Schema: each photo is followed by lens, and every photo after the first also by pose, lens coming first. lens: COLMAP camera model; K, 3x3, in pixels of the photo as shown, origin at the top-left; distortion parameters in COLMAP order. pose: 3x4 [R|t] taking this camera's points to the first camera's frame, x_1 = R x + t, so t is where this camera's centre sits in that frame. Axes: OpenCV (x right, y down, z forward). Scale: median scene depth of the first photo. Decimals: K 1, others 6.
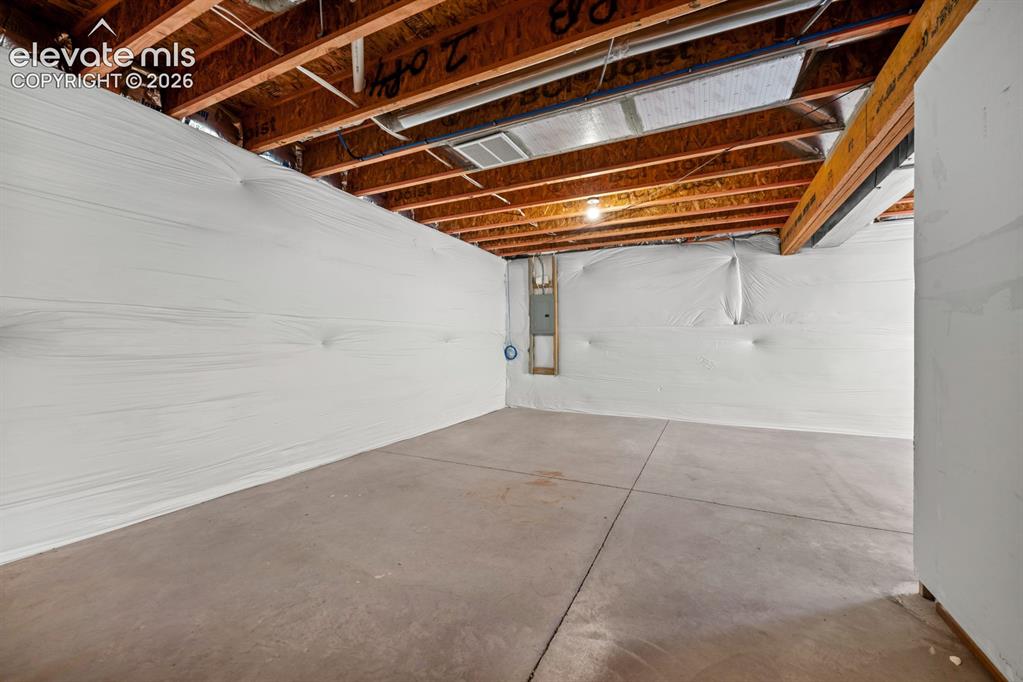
lens RADIAL K [[404.9, 0, 511.5], [0, 404.9, 349.0], [0, 0, 1]] dist [-0.000847, -0.000122]
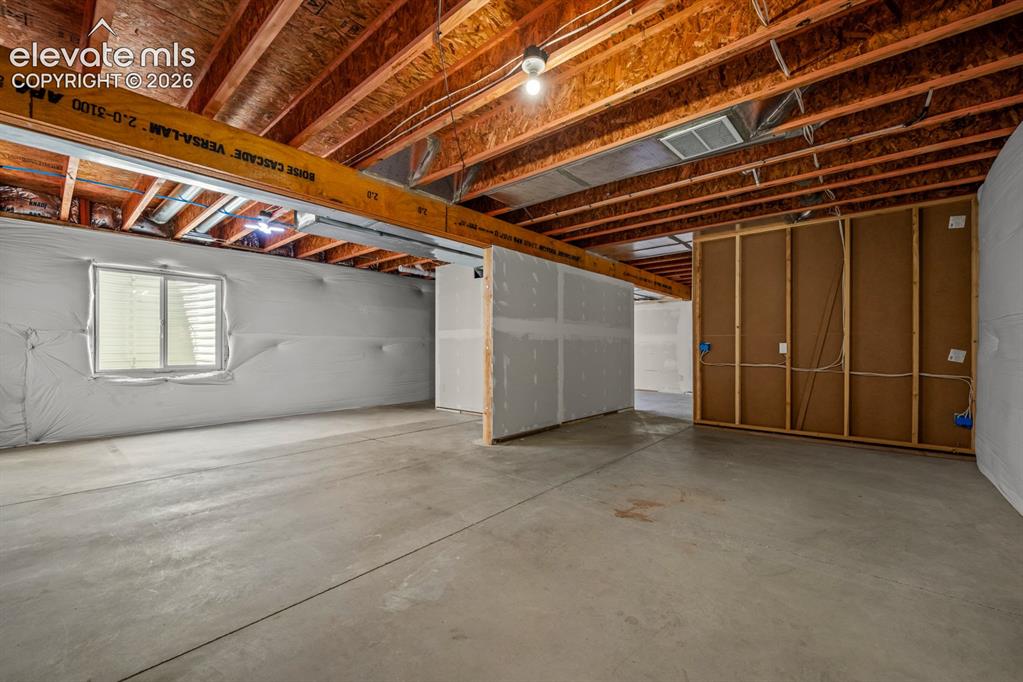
lens RADIAL K [[404.9, 0, 511.5], [0, 404.9, 349.0], [0, 0, 1]] dist [-0.000847, -0.000122]
pose [[-0.968791, -0.001258, 0.247875, 0.136220], [0.004786, 0.999706, 0.023776, -0.031400], [-0.247832, 0.024221, -0.968500, 1.907973]]
